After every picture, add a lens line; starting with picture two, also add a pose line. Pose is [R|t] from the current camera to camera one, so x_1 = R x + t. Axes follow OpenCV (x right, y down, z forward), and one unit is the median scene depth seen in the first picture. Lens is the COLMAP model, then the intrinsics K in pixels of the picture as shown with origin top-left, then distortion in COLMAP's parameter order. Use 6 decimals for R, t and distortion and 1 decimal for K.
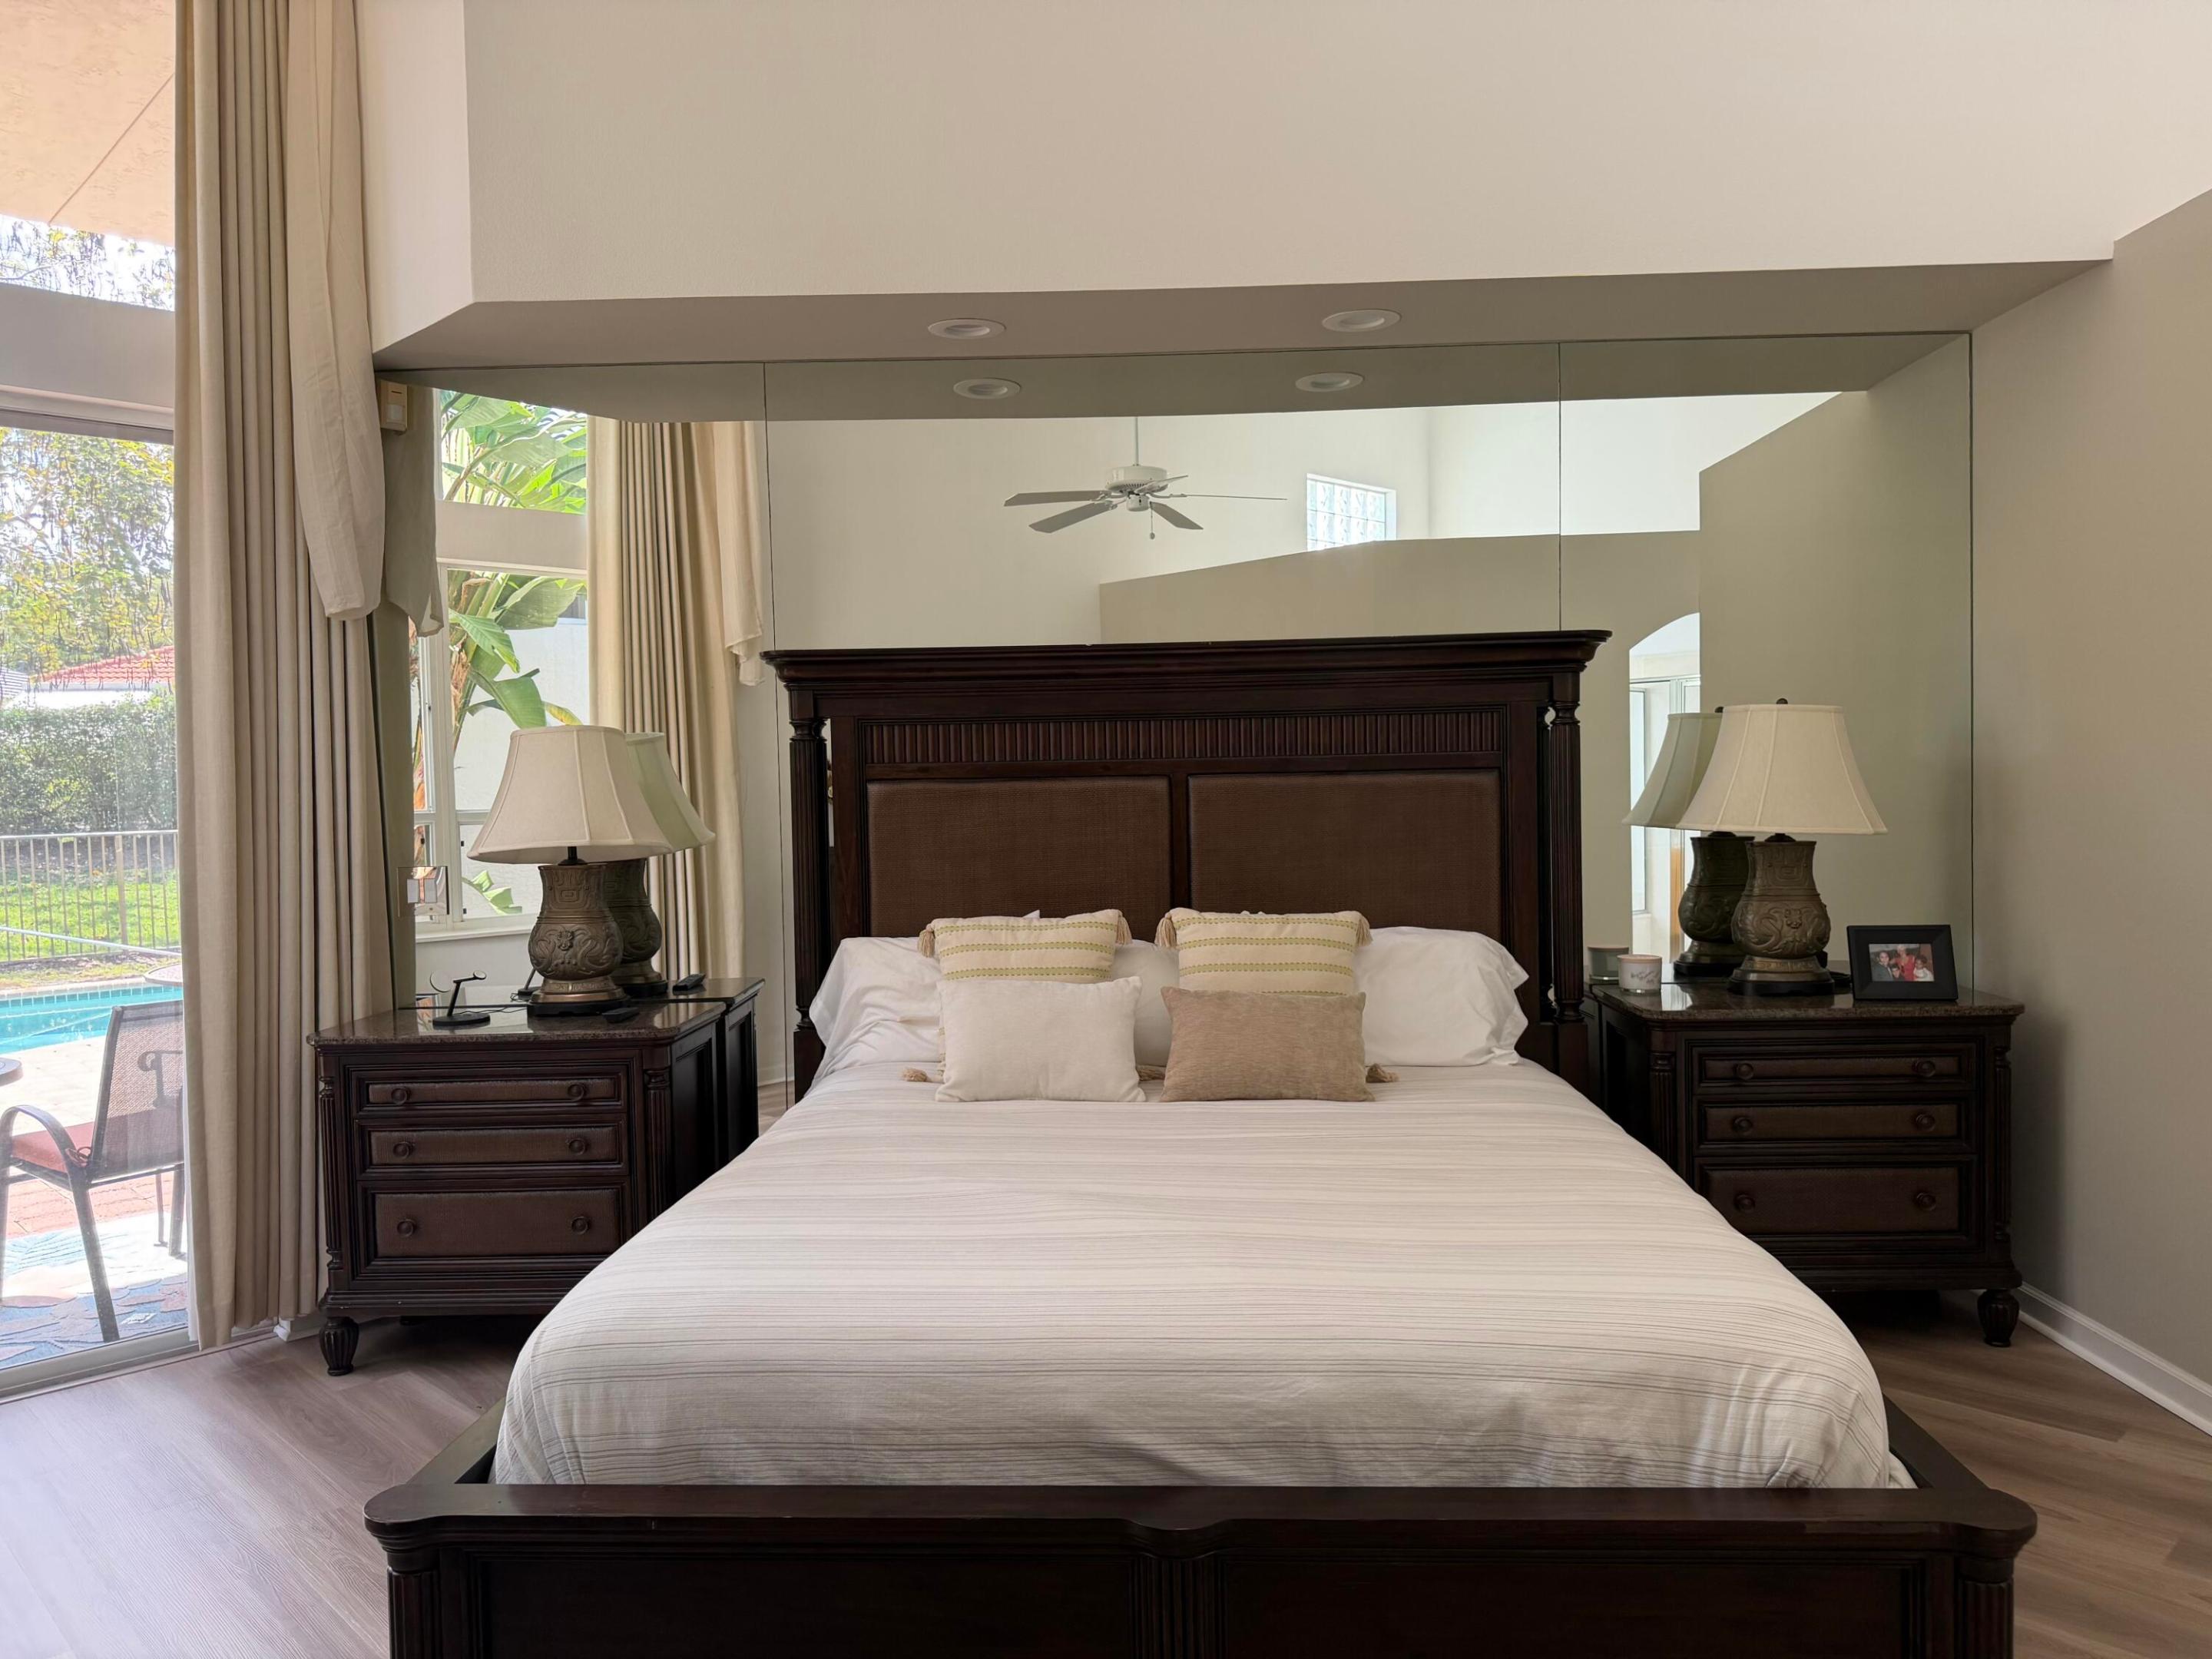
lens RADIAL K [[1537.7, 0, 1106.0], [0, 1537.7, 829.5], [0, 0, 1]] dist [0.082871, -0.001412]
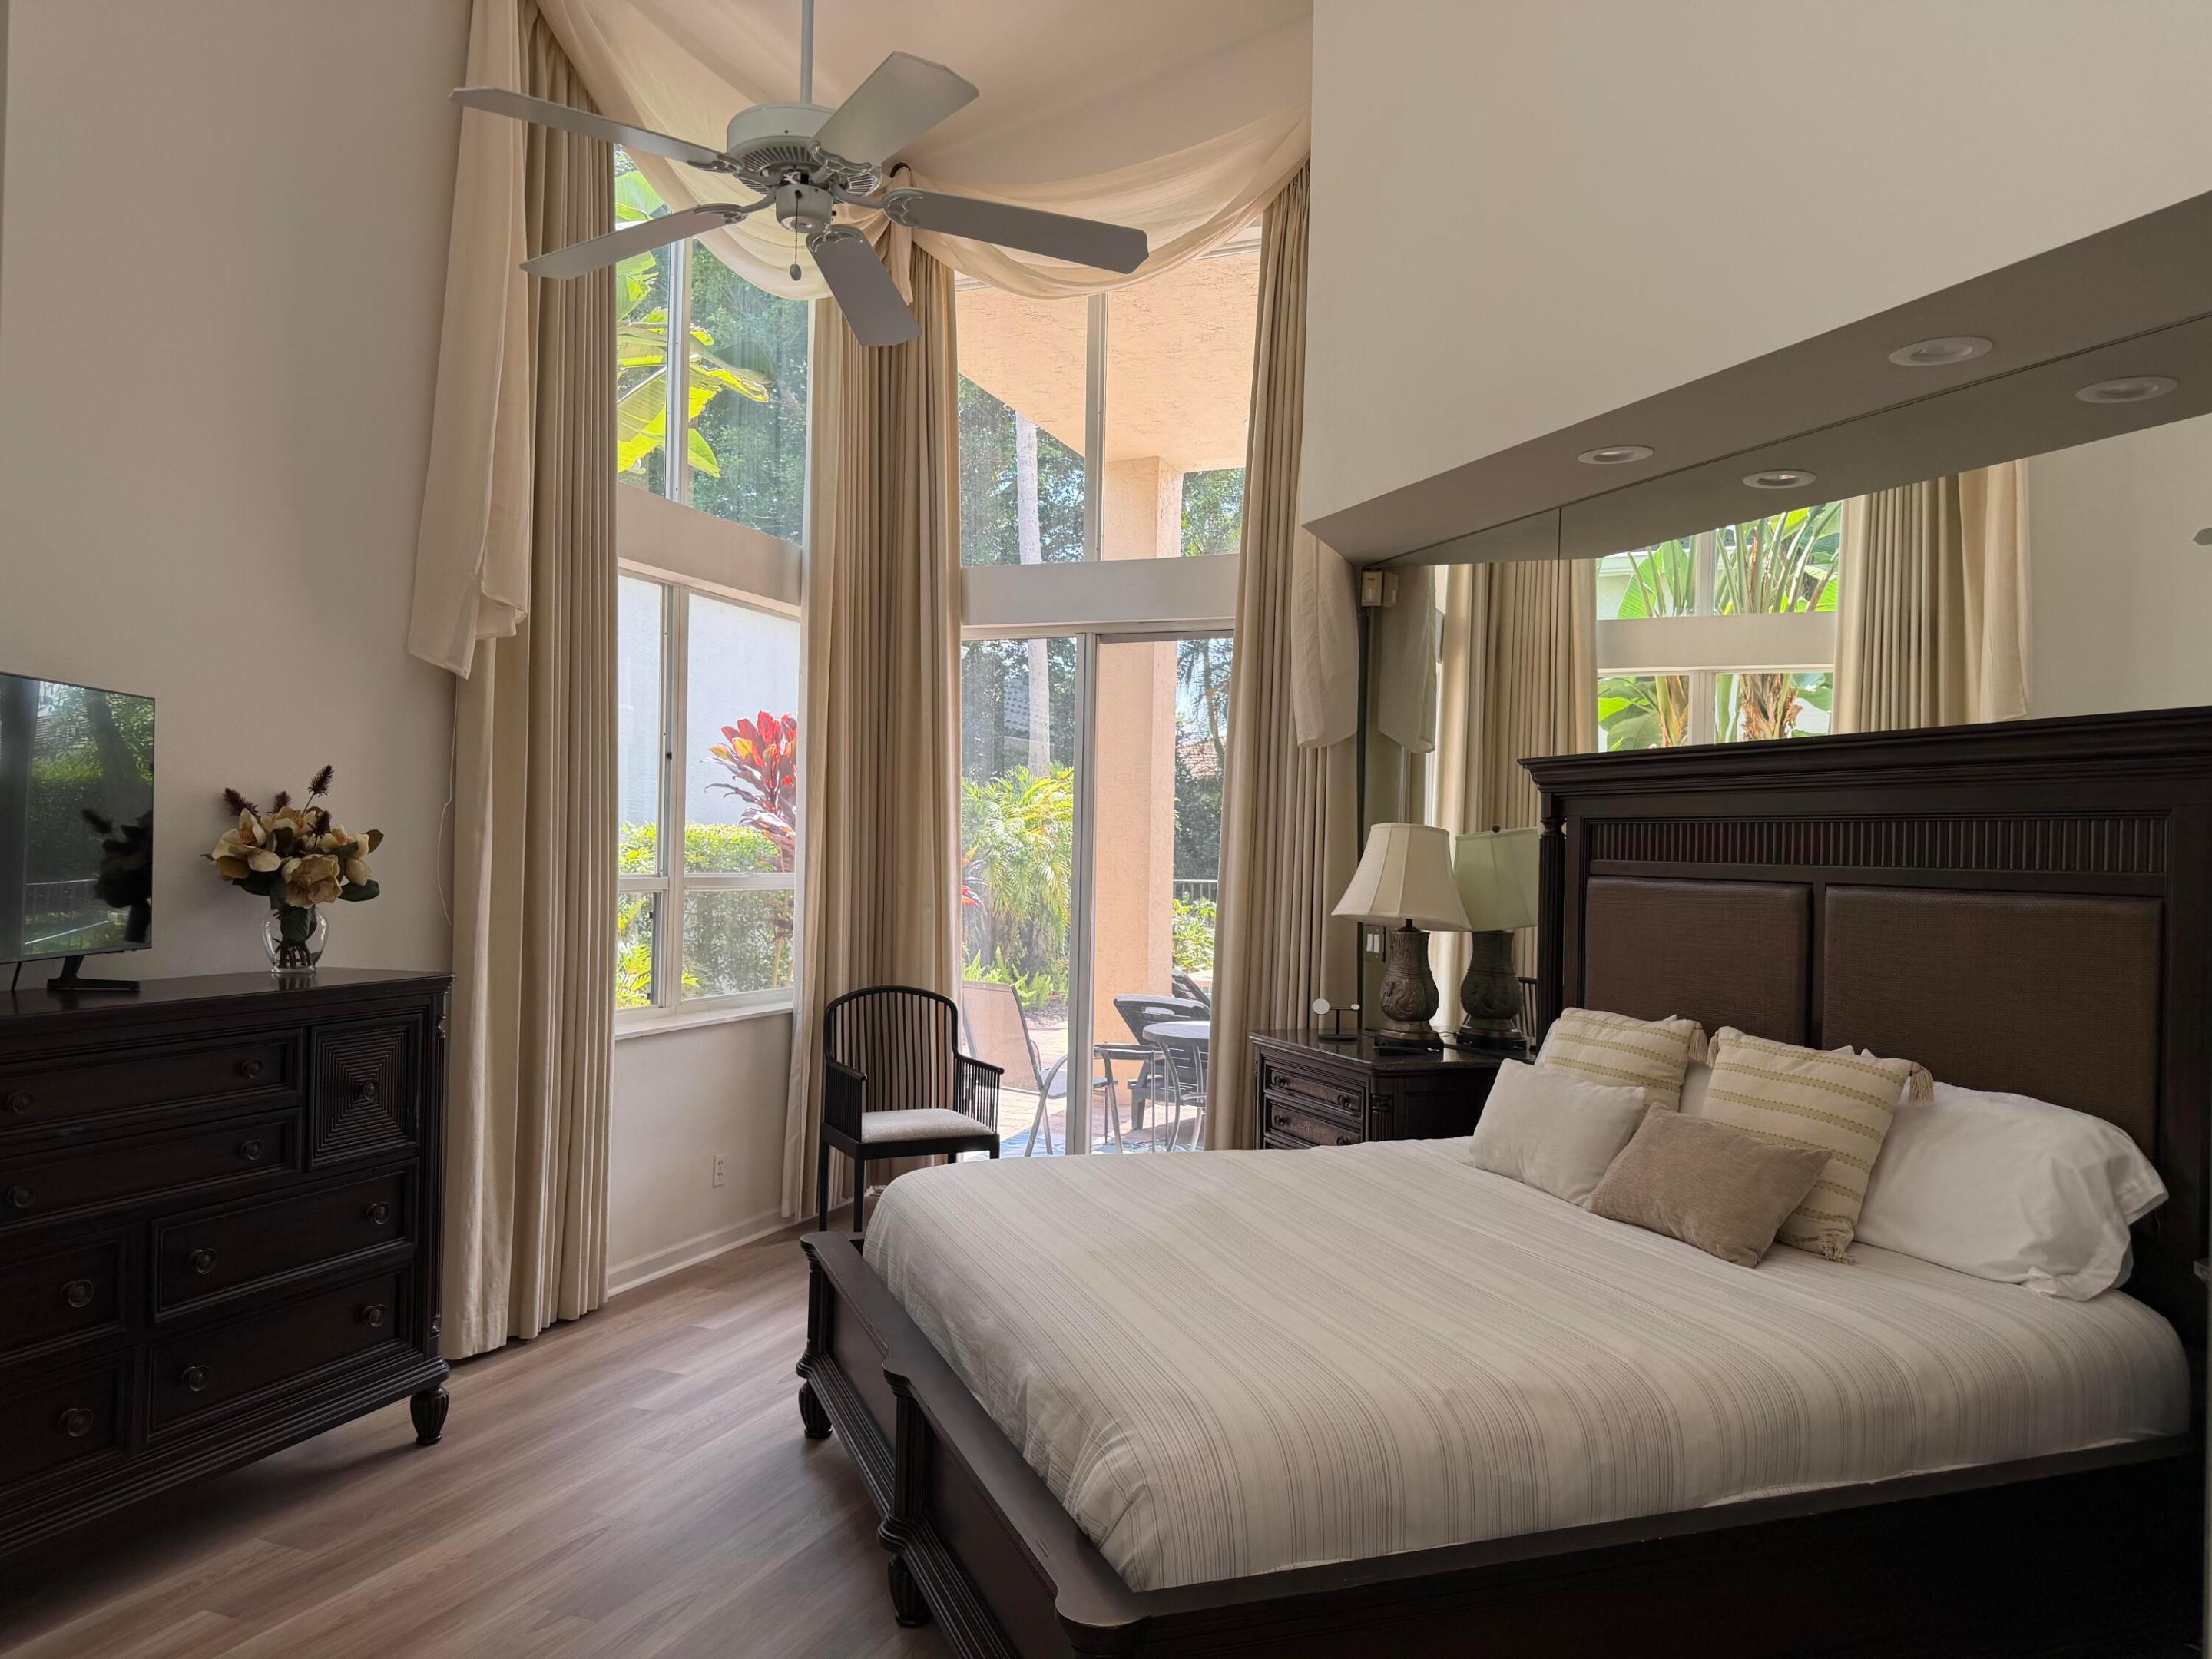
lens RADIAL K [[1593.1, 0, 1106.0], [0, 1593.1, 829.5], [0, 0, 1]] dist [-0.001828, -0.005209]
pose [[0.379015, 0.014608, -0.925275, 0.748133], [-0.051923, 0.998636, -0.005503, -0.040414], [0.923933, 0.050129, 0.379256, 0.270911]]
